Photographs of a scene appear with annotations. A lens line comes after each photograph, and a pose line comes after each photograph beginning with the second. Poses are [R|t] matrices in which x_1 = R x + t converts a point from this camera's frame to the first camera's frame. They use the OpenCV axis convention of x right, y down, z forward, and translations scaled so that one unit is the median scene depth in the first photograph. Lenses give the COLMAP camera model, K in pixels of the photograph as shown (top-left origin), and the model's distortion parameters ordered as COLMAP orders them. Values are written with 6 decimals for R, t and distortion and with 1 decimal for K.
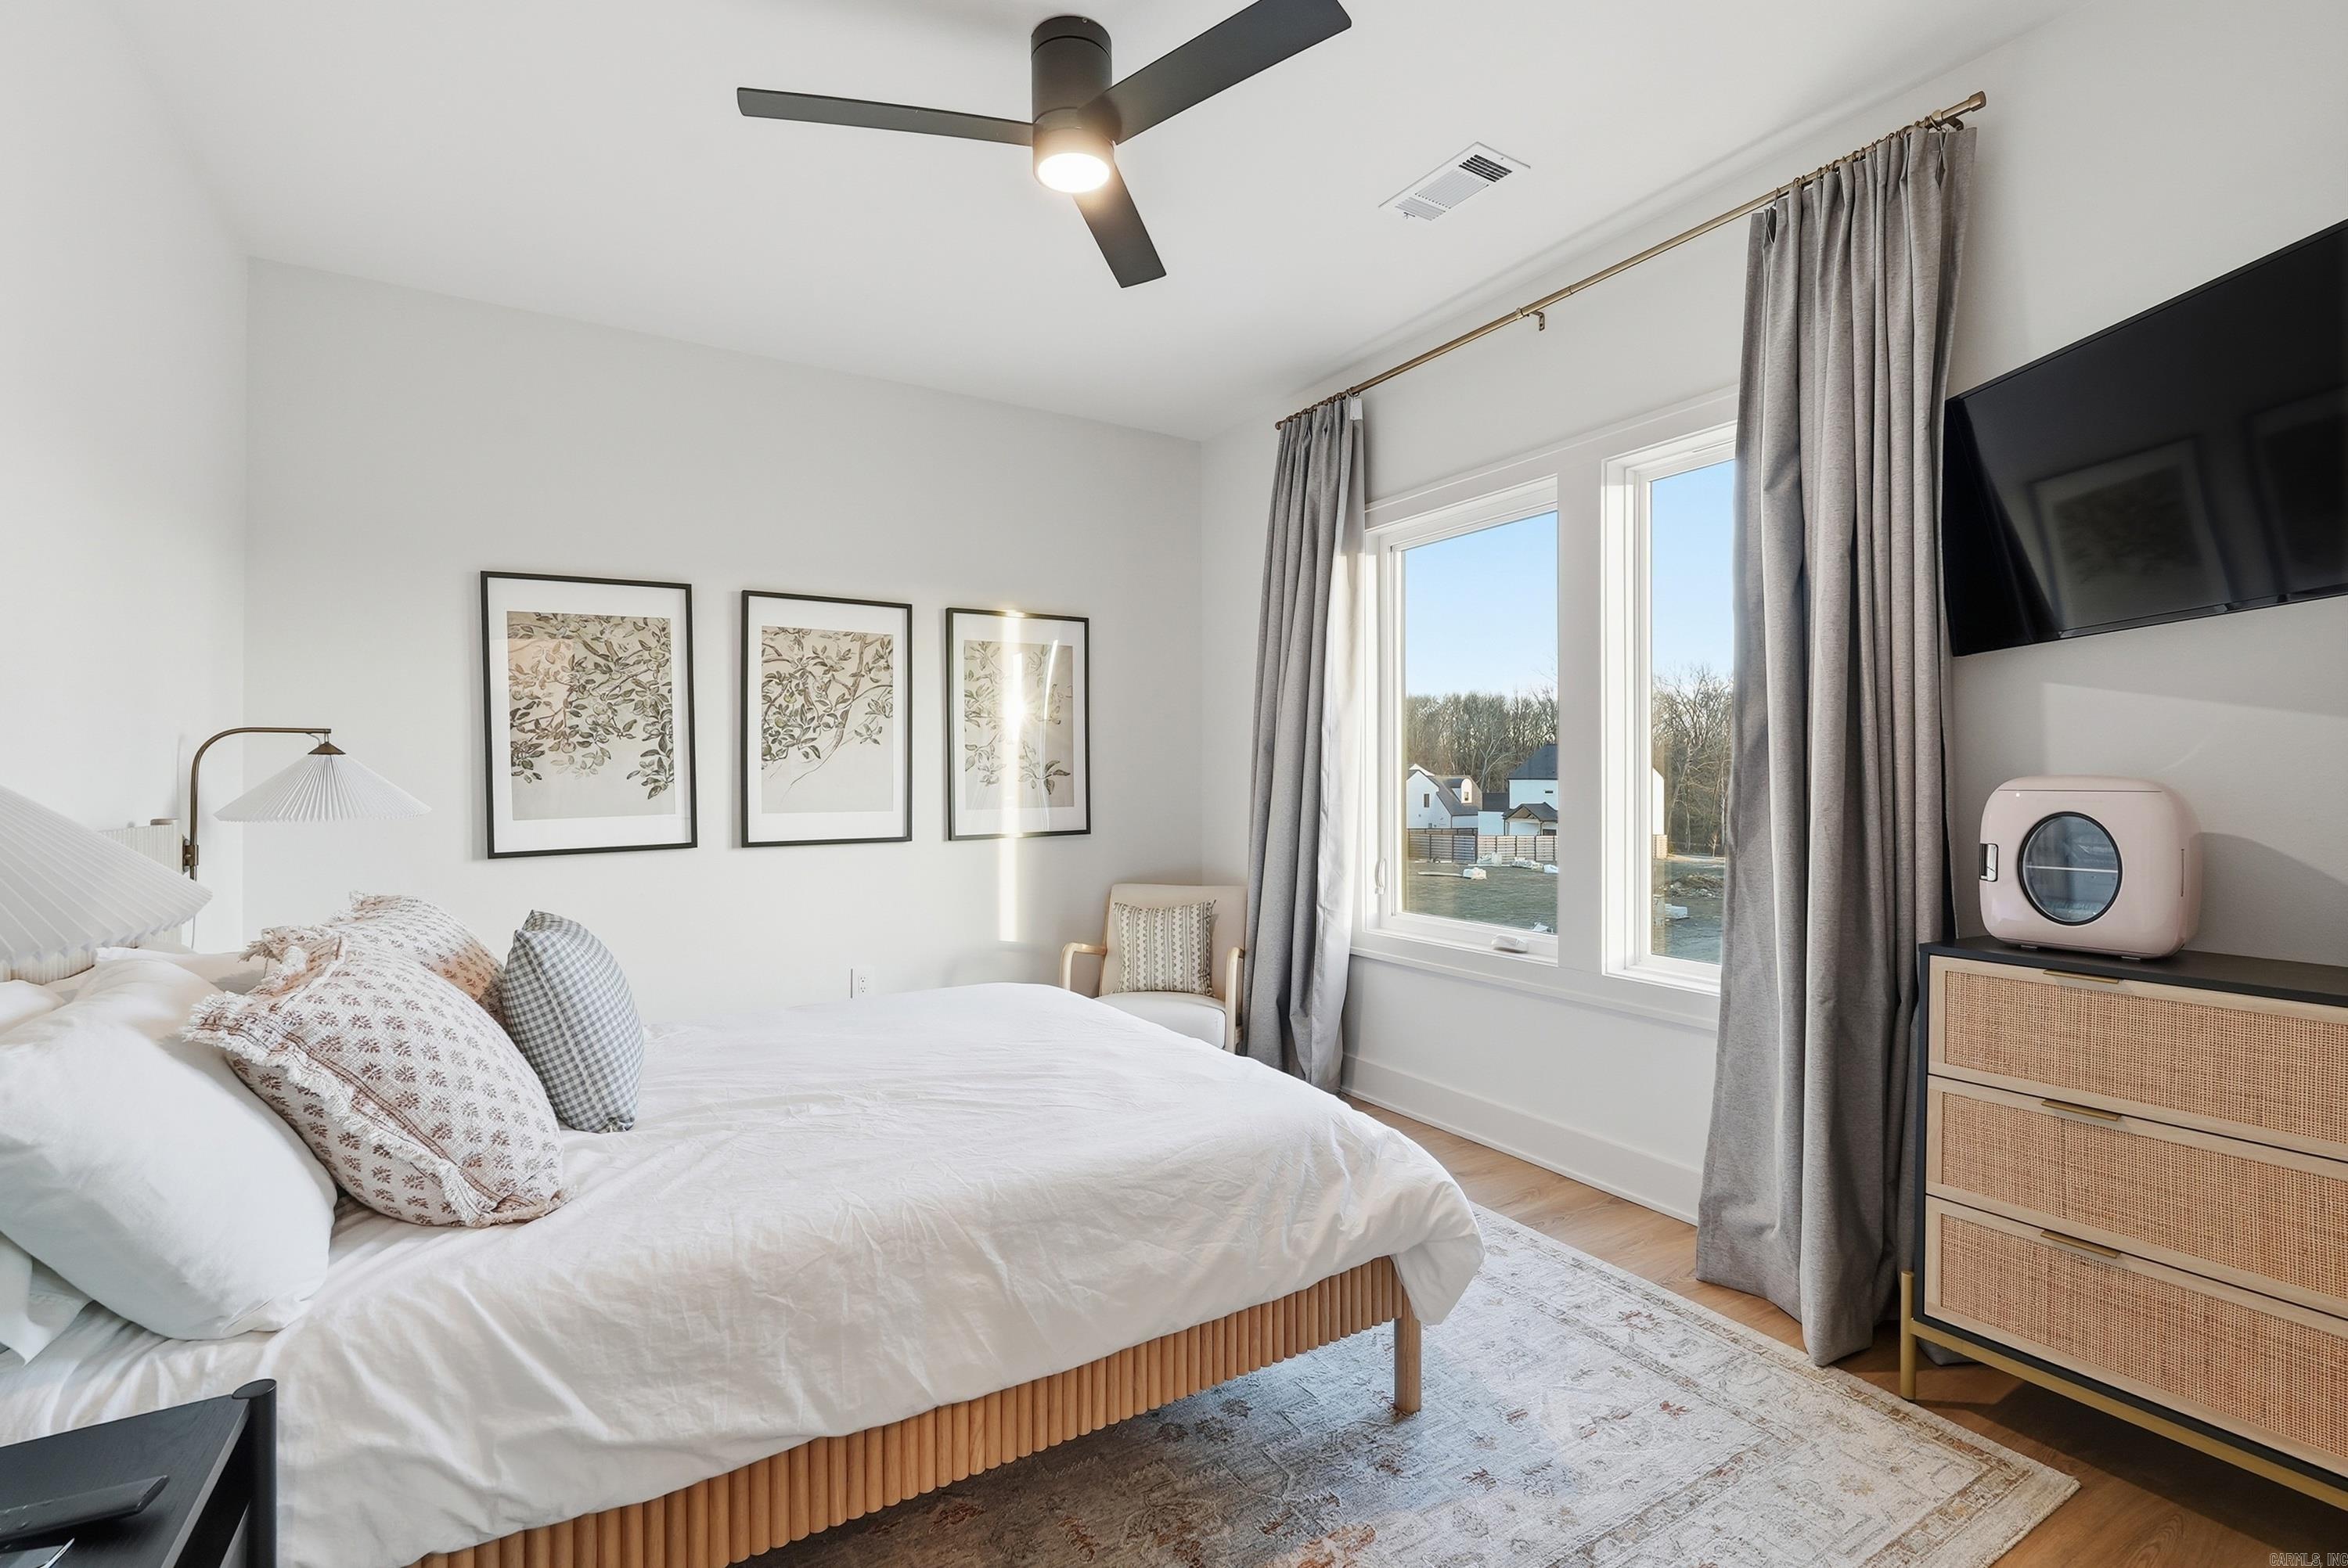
lens RADIAL K [[1055.7, 0, 1173.3], [0, 1055.7, 775.7], [0, 0, 1]] dist [-0.015946, 0.009317]
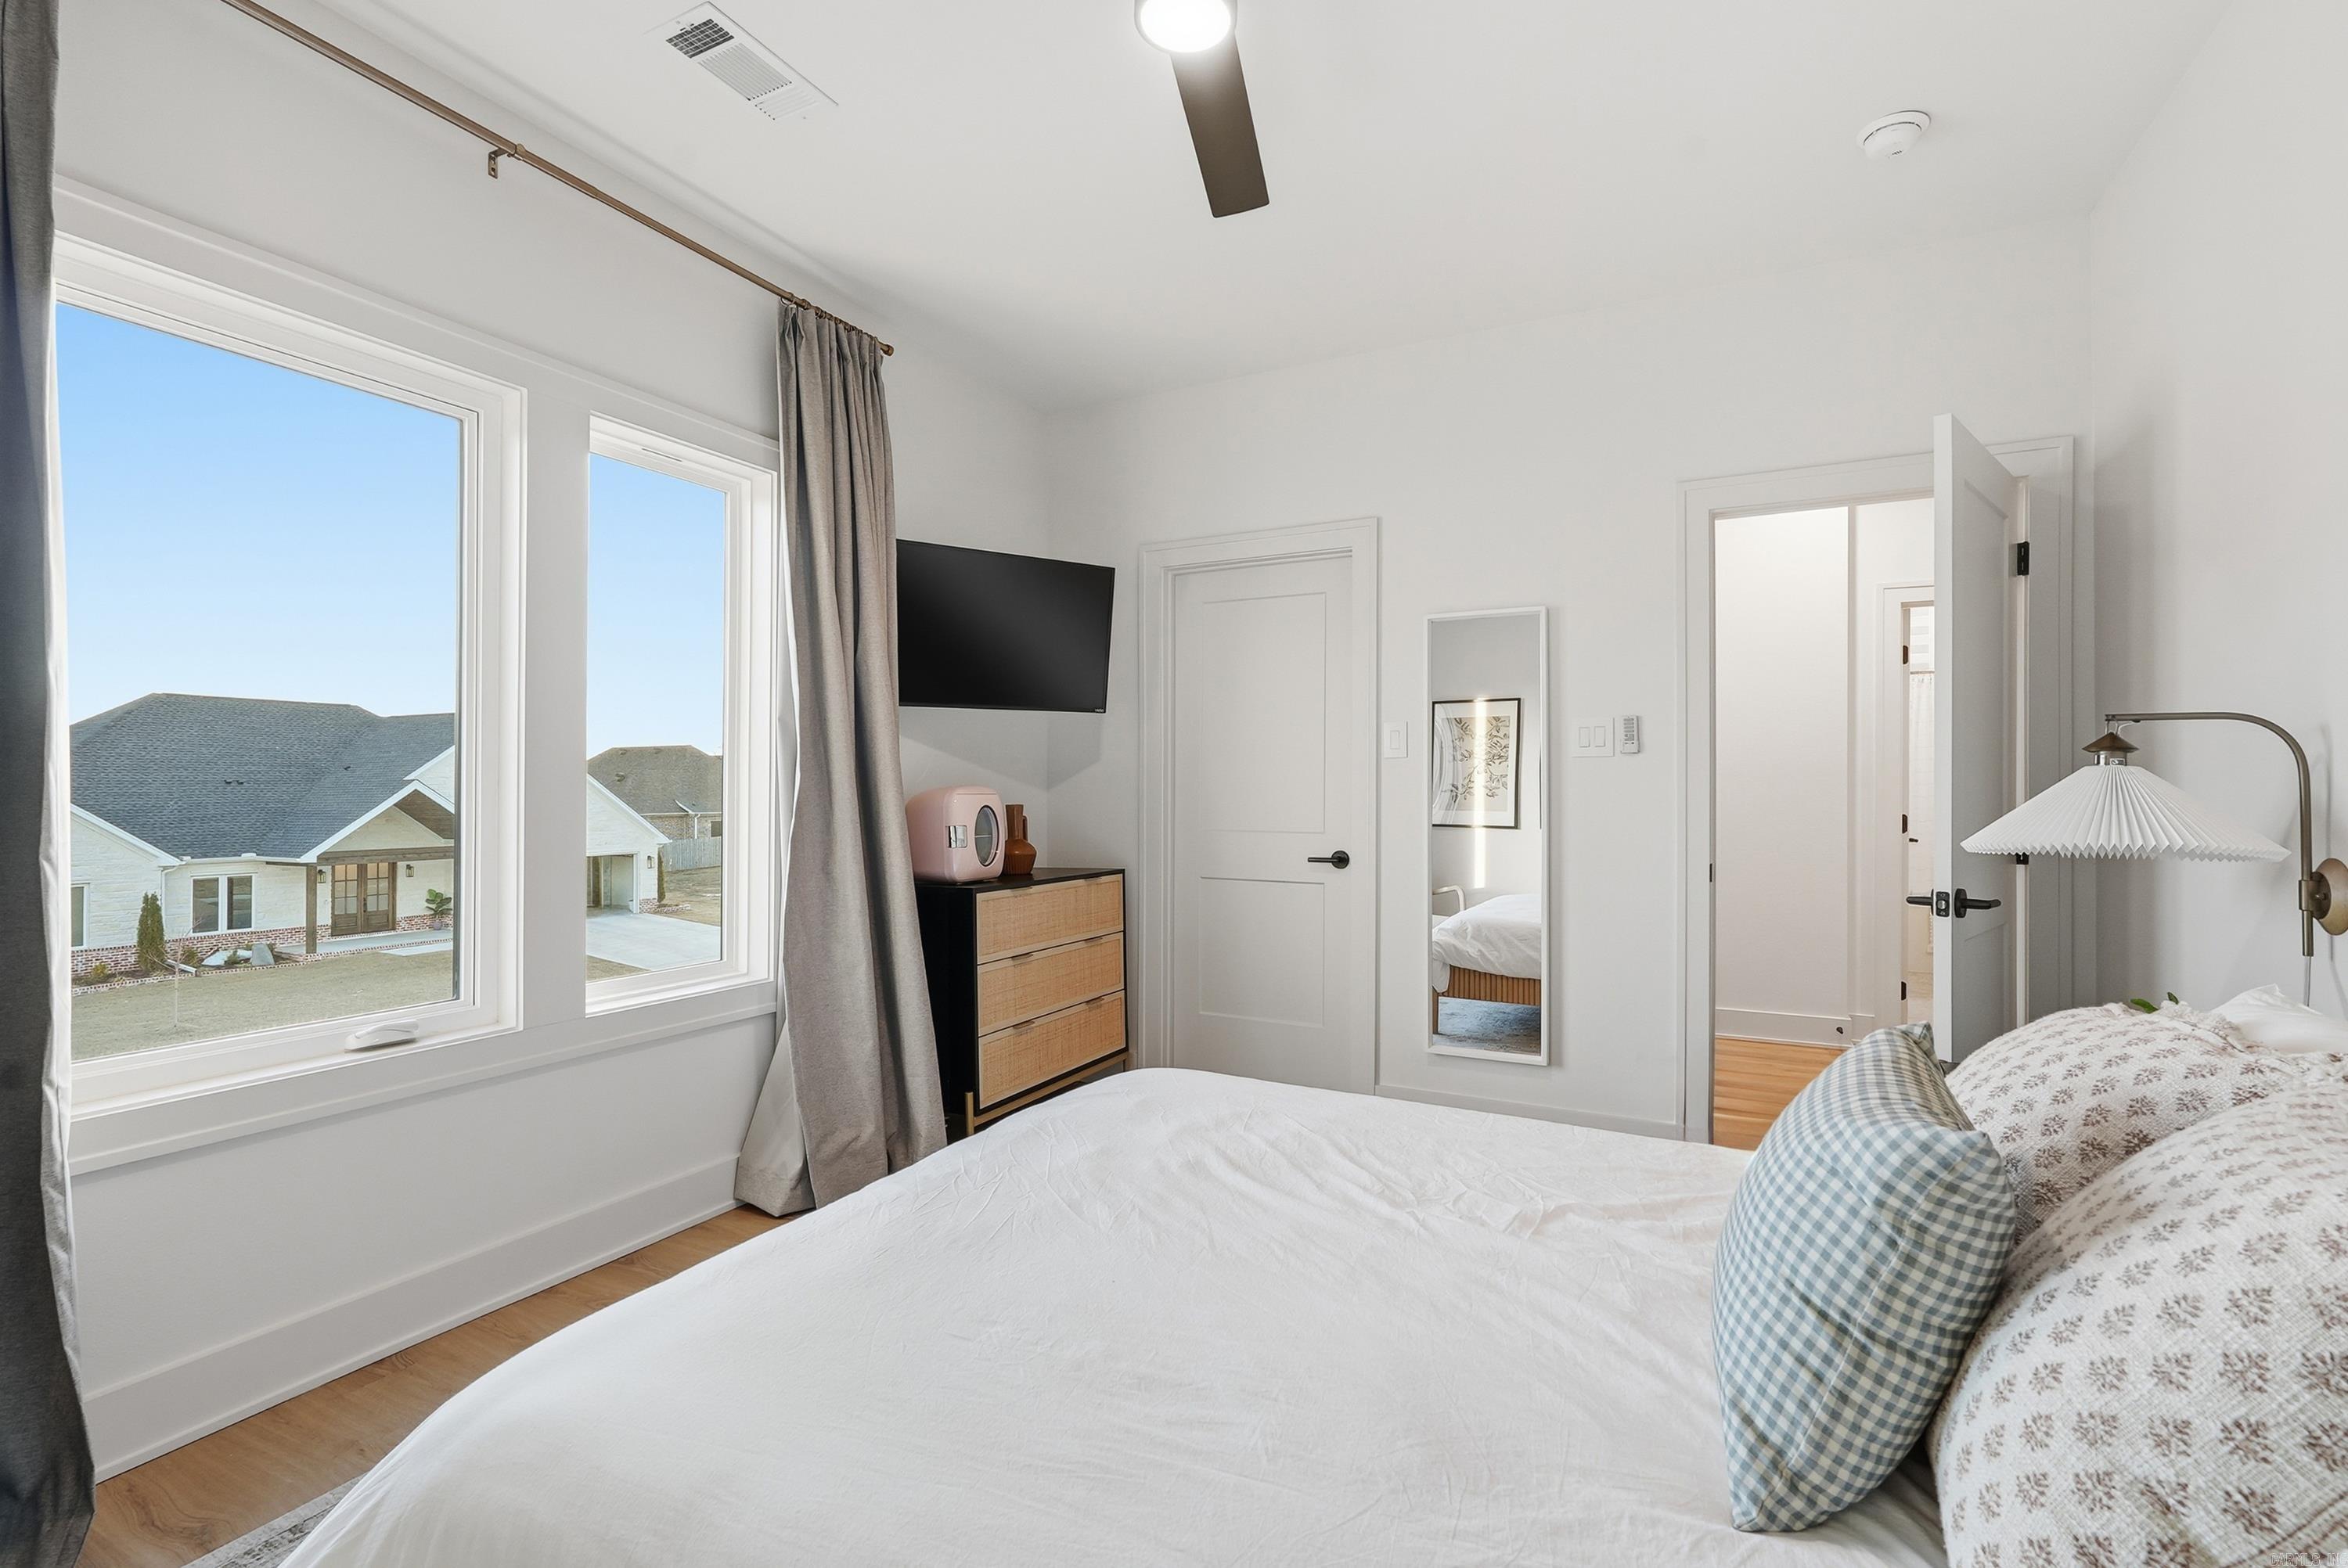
lens RADIAL K [[1055.7, 0, 1173.3], [0, 1055.7, 775.7], [0, 0, 1]] dist [-0.015946, 0.009317]
pose [[-0.522047, 0.007130, 0.852887, -0.671618], [-0.005075, 0.999921, -0.011466, 0.003417], [-0.852901, -0.010314, -0.521970, 1.247701]]
